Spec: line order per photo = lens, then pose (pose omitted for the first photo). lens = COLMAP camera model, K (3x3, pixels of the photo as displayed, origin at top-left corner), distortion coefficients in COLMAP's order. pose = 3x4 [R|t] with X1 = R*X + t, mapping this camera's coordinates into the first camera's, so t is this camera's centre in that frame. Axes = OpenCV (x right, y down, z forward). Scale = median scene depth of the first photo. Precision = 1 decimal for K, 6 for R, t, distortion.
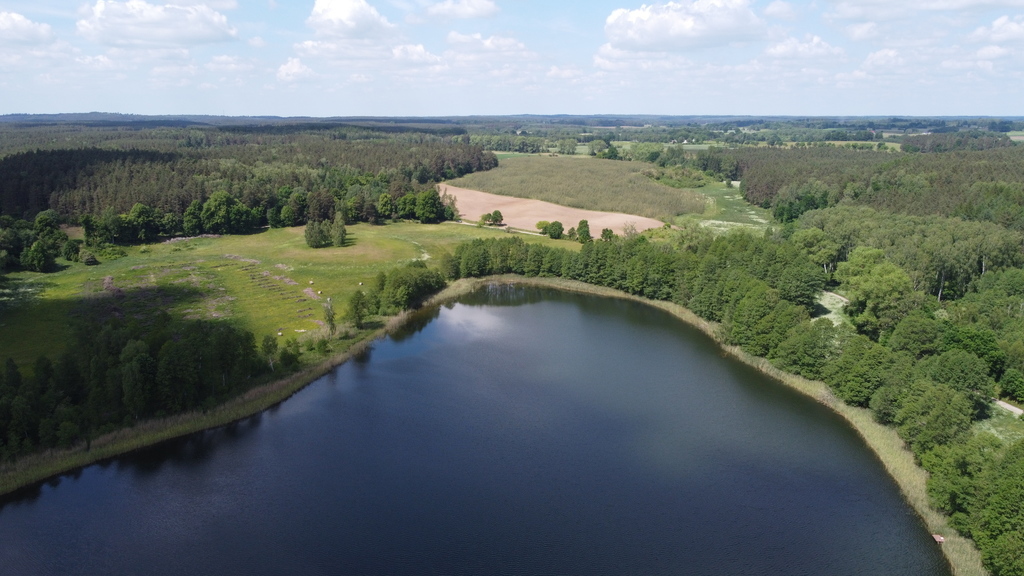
lens RADIAL K [[776.8, 0, 512.0], [0, 776.8, 288.0], [0, 0, 1]] dist [0.000147, -0.012336]
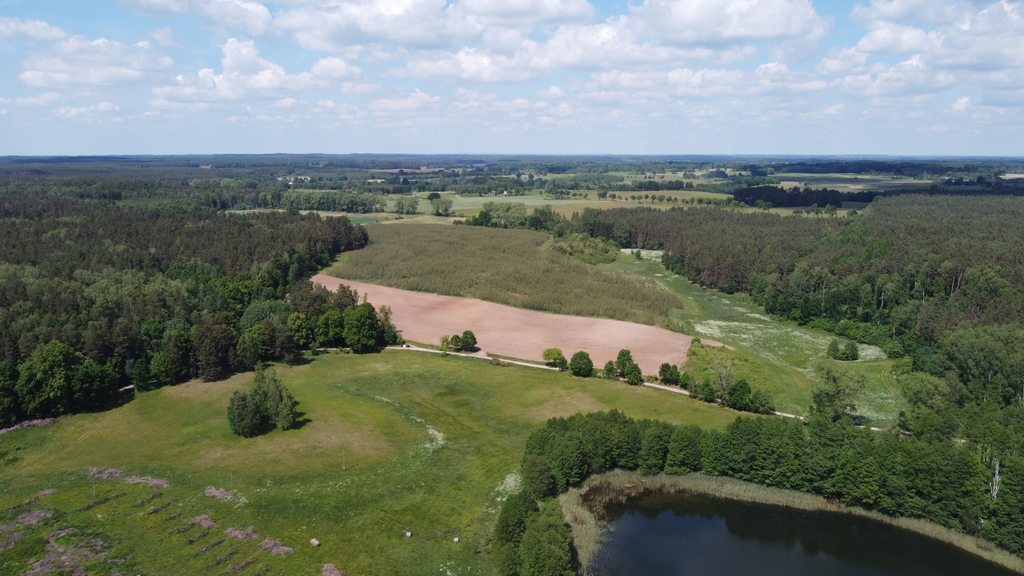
lens RADIAL K [[776.8, 0, 512.0], [0, 776.8, 288.0], [0, 0, 1]] dist [0.000147, -0.012336]
pose [[0.949699, -0.051445, 0.308911, -0.221953], [0.065544, 0.997220, -0.035430, -0.122583], [-0.306230, 0.053895, 0.950431, 0.328400]]
